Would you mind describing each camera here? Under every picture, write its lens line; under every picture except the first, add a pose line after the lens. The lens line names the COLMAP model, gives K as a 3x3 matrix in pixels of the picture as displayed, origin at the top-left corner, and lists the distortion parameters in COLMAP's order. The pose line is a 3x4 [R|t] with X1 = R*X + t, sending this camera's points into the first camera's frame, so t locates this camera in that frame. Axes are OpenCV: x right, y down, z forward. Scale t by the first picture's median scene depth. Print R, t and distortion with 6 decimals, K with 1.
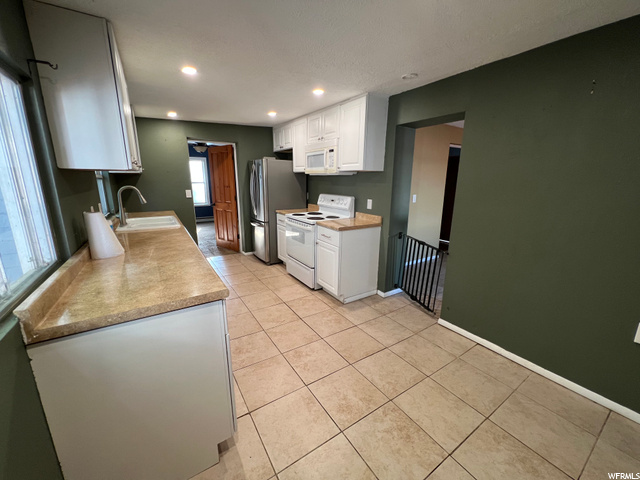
lens RADIAL K [[257.0, 0, 318.0], [0, 257.0, 240.9], [0, 0, 1]] dist [-0.001690, 0.000179]
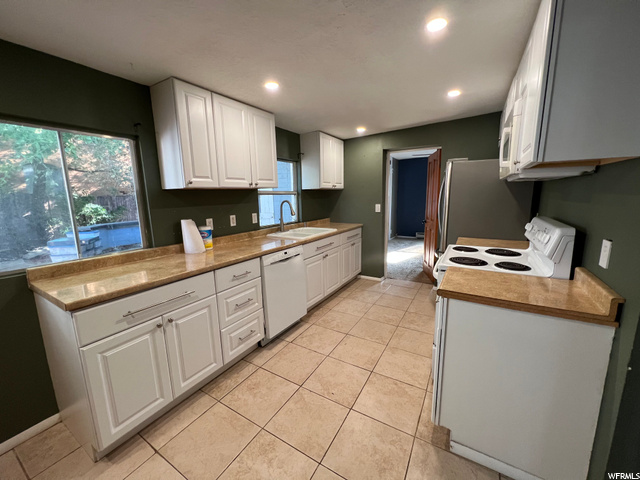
lens RADIAL K [[257.0, 0, 320.5], [0, 257.0, 240.3], [0, 0, 1]] dist [-0.001690, 0.000179]
pose [[0.442745, 0.142229, -0.885295, 0.337167], [-0.189018, 0.979957, 0.062907, -0.109342], [0.876498, 0.139485, 0.460754, 0.491422]]
